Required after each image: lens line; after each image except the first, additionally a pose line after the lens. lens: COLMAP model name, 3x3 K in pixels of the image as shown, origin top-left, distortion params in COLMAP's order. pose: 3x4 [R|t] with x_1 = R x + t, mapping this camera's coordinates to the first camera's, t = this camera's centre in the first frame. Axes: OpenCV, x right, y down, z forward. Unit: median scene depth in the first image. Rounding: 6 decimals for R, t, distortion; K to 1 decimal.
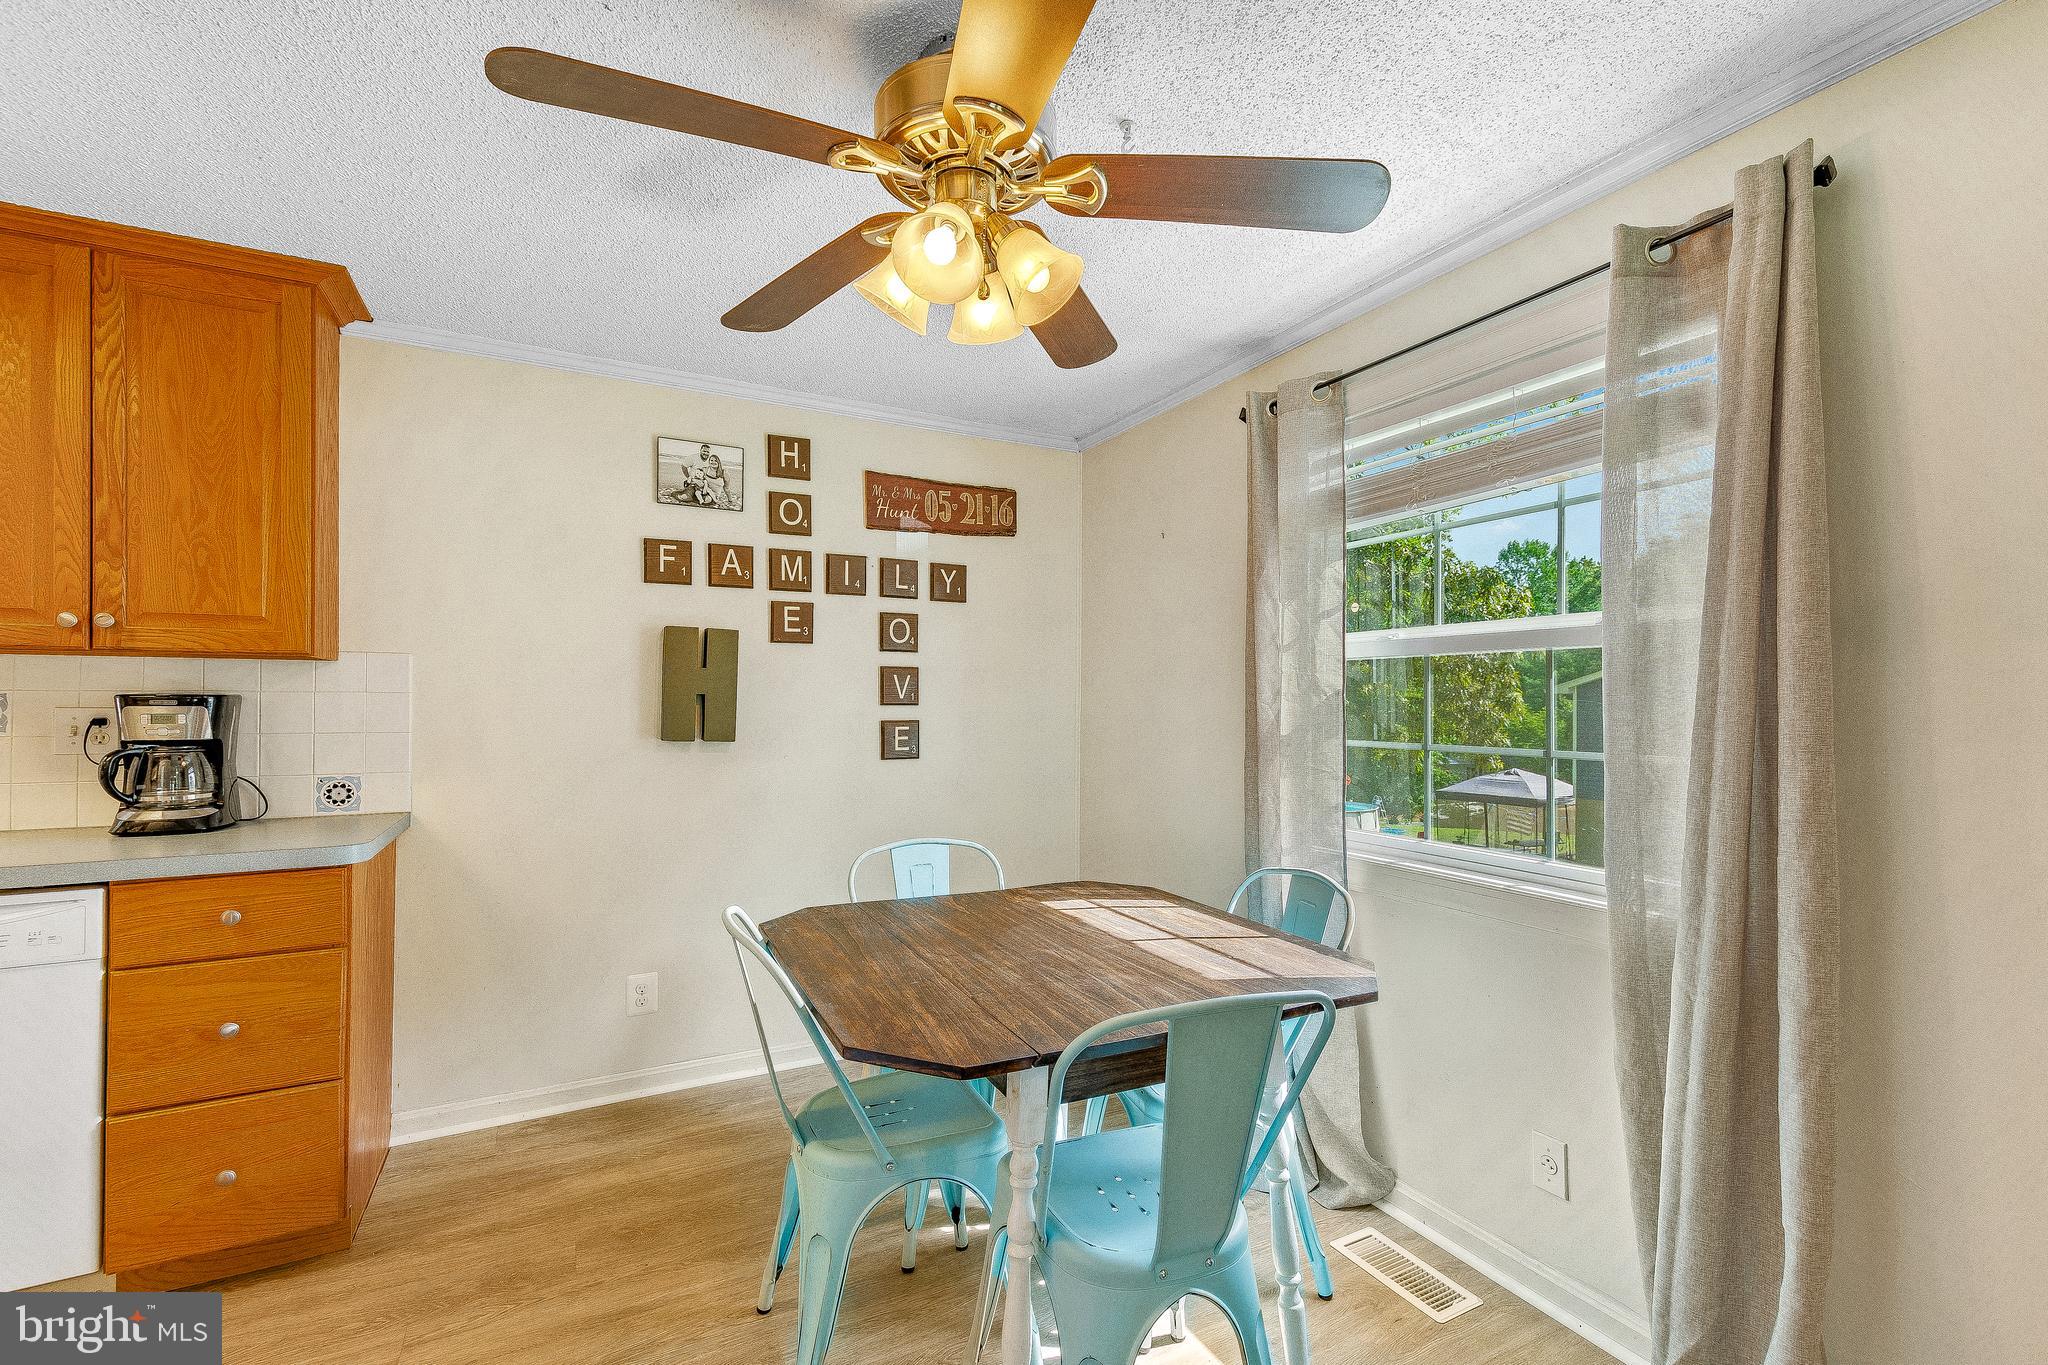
lens RADIAL K [[887.2, 0, 1030.7], [0, 887.2, 693.9], [0, 0, 1]] dist [0.018104, -0.000018]
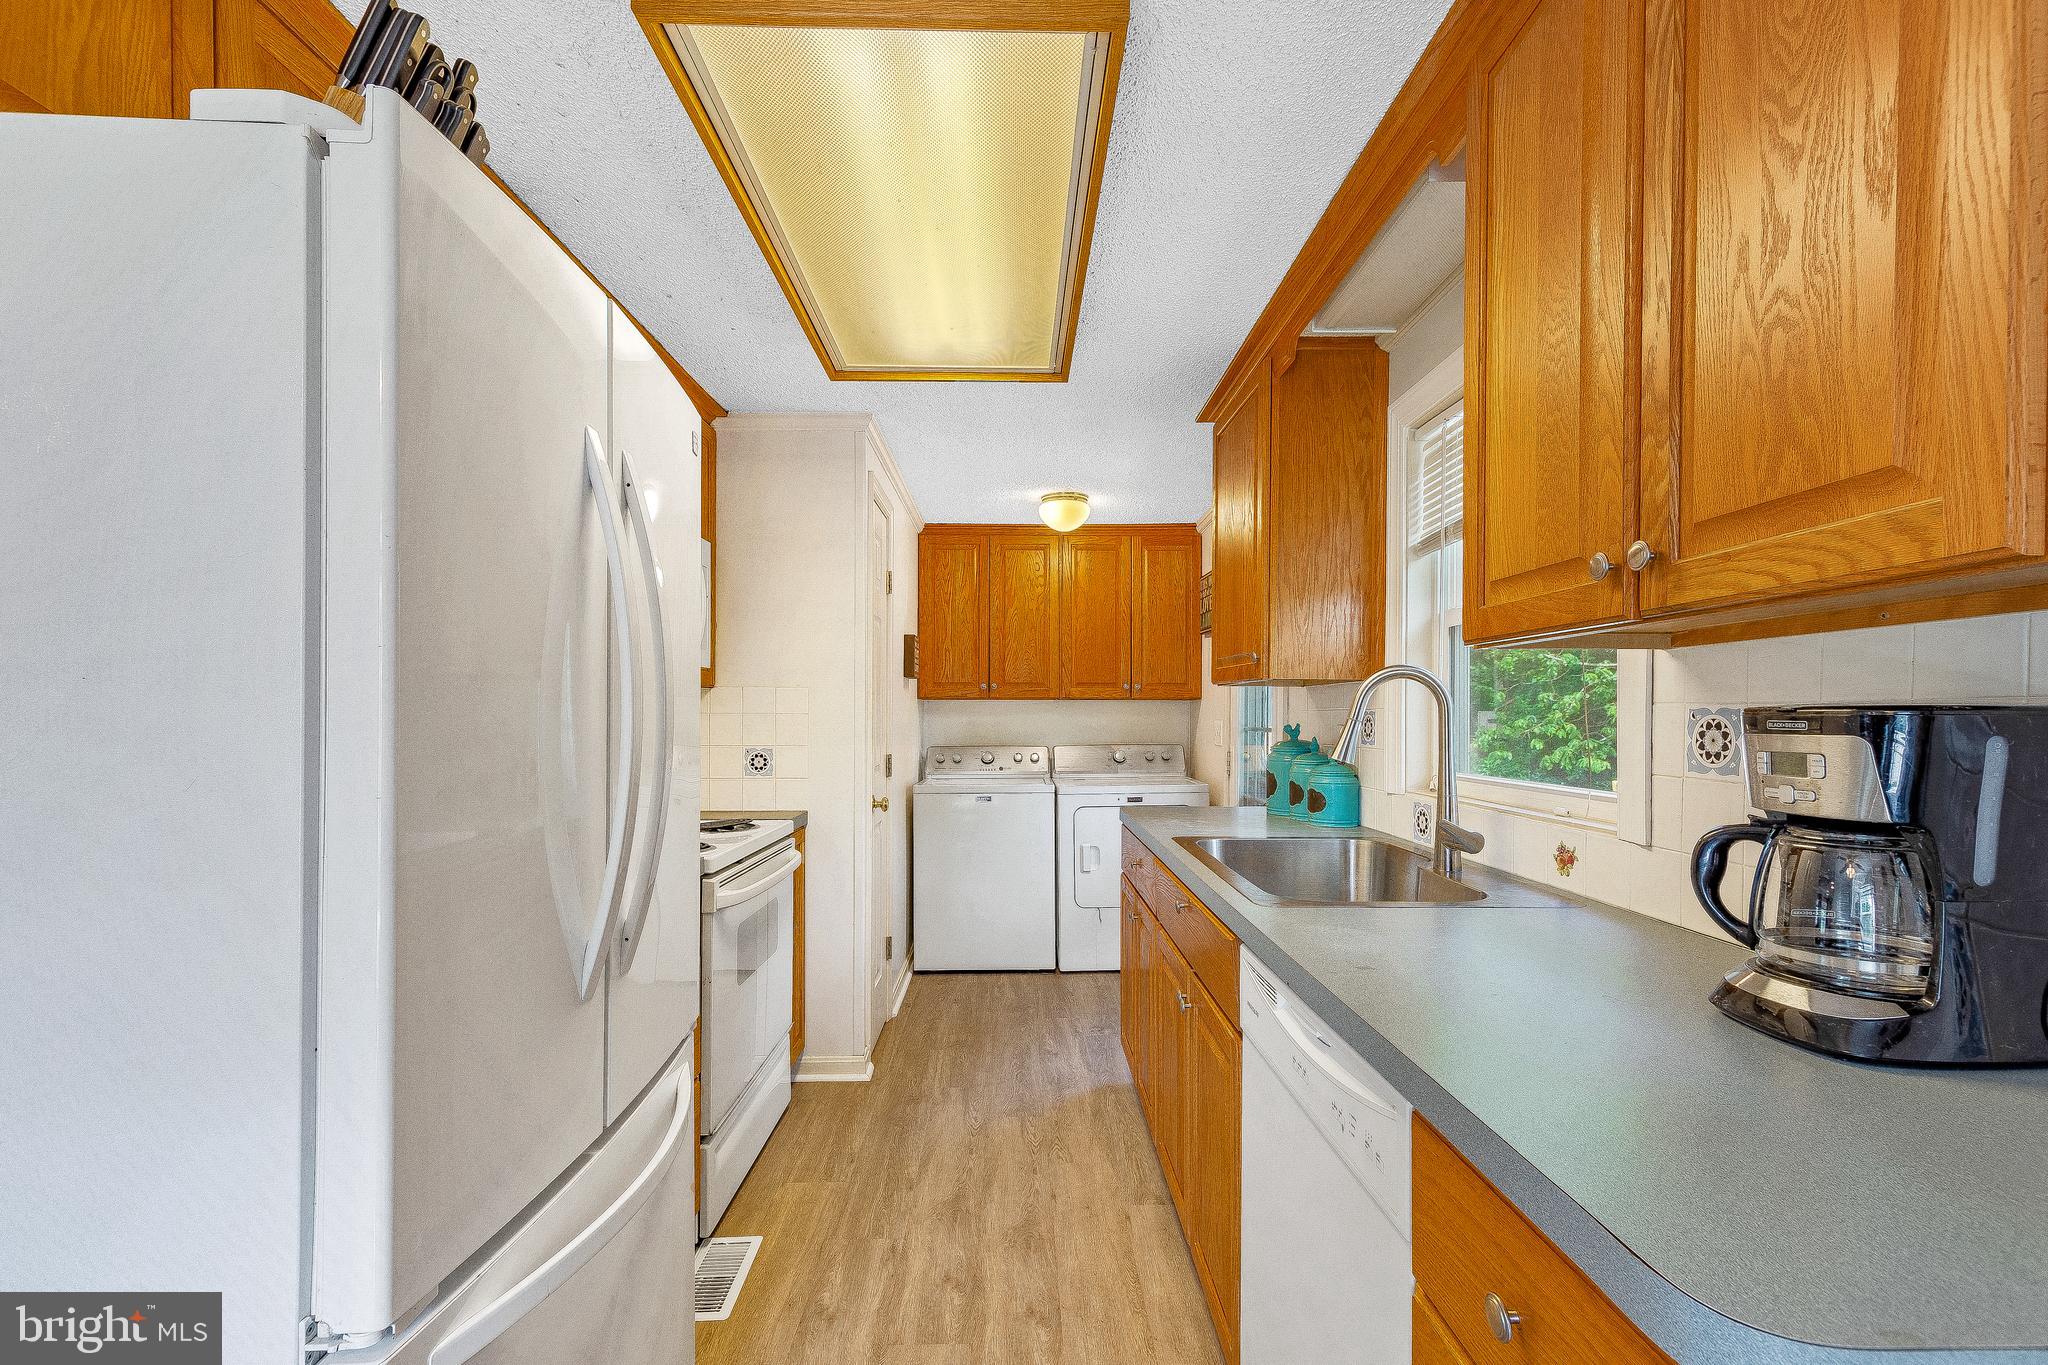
lens RADIAL K [[890.6, 0, 1028.9], [0, 890.6, 717.8], [0, 0, 1]] dist [0.007539, -0.000954]
pose [[-0.447308, -0.003557, -0.894373, -0.297255], [0.001194, 0.999989, -0.004574, 0.005539], [0.894379, -0.003114, -0.447299, 0.607929]]
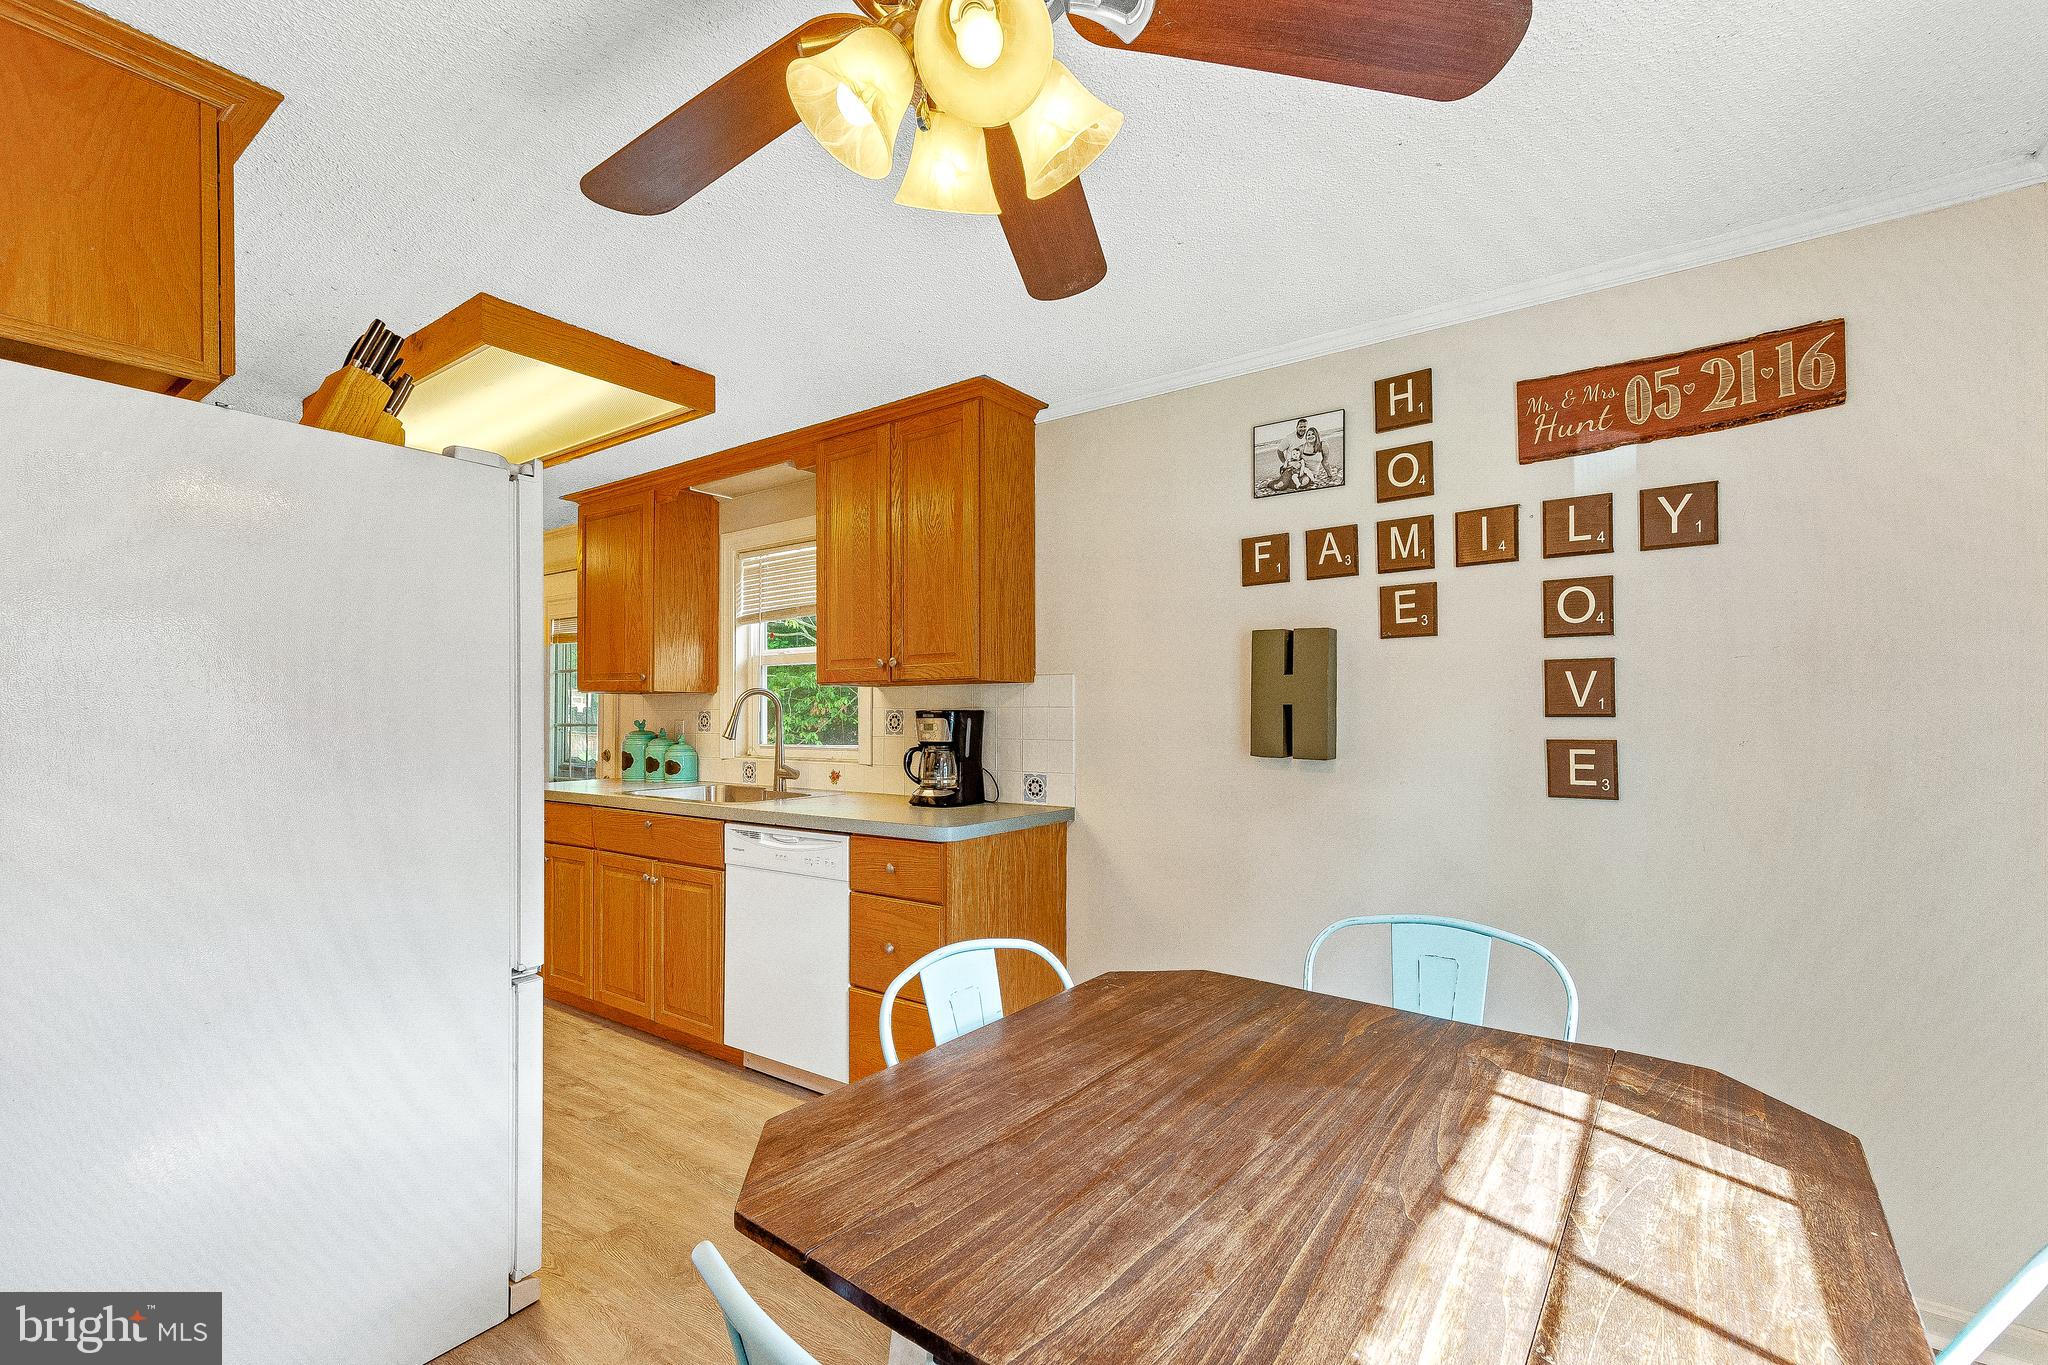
lens RADIAL K [[887.2, 0, 1030.7], [0, 887.2, 693.9], [0, 0, 1]] dist [0.018104, -0.000018]
pose [[0.448676, -0.026183, -0.893311, 0.276403], [0.010671, 0.999656, -0.023940, 0.007506], [0.893631, 0.001208, 0.448801, 0.352815]]
